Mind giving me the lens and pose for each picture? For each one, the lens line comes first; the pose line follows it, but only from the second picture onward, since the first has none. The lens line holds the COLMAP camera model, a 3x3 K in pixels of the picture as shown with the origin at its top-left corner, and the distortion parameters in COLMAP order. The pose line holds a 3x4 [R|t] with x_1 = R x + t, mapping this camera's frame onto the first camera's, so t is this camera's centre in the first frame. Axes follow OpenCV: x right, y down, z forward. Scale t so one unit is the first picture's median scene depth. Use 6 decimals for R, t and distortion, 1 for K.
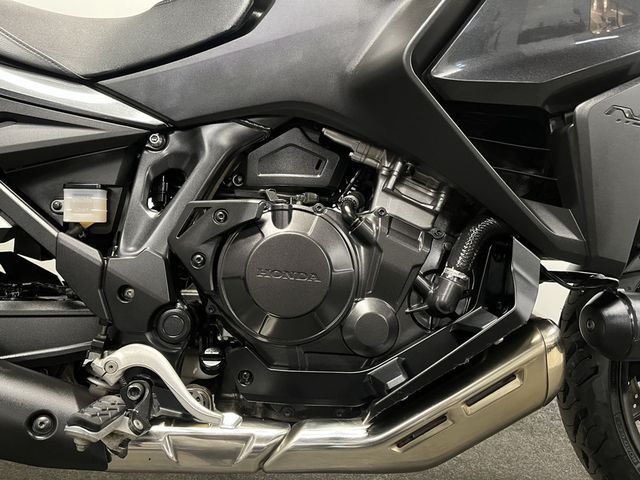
lens RADIAL K [[485.7, 0, 323.8], [0, 485.7, 239.5], [0, 0, 1]] dist [0.041205, -0.046330]
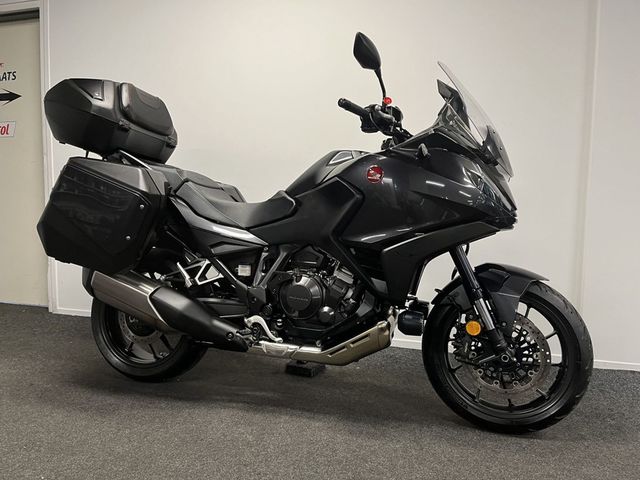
lens RADIAL K [[485.7, 0, 320.2], [0, 485.7, 236.3], [0, 0, 1]] dist [0.041205, -0.046330]
pose [[0.940323, 0.025629, -0.339316, 1.052774], [-0.027949, 0.999607, -0.001950, -0.303744], [0.339133, 0.011317, 0.940670, -1.824755]]
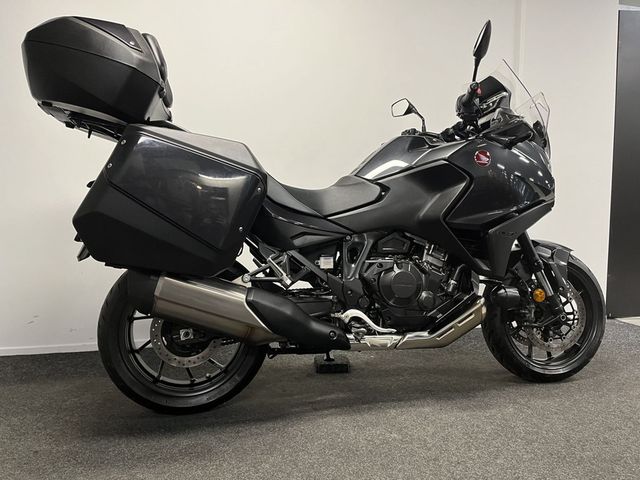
lens RADIAL K [[485.7, 0, 317.4], [0, 485.7, 240.8], [0, 0, 1]] dist [0.041205, -0.046330]
pose [[0.985510, -0.021823, 0.168207, -1.056946], [0.022602, 0.999741, -0.002714, -0.195712], [-0.168104, 0.006477, 0.985748, -1.838359]]
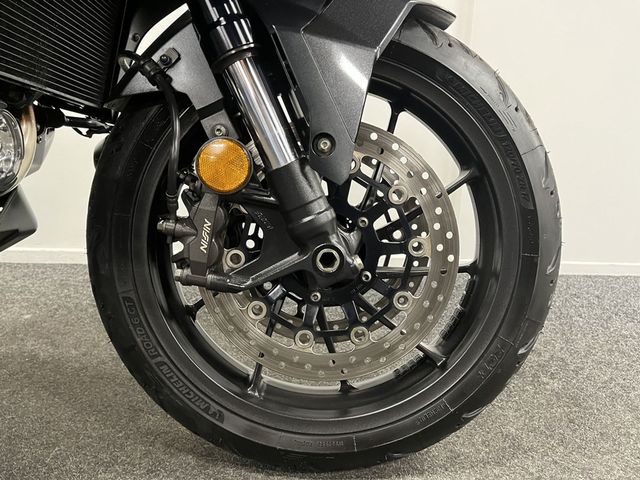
lens RADIAL K [[485.7, 0, 320.4], [0, 485.7, 237.3], [0, 0, 1]] dist [0.041205, -0.046330]
pose [[0.999492, 0.020531, -0.024378, 1.122118], [-0.016851, 0.989639, 0.142586, 0.193282], [0.027053, -0.142103, 0.989482, 0.320014]]
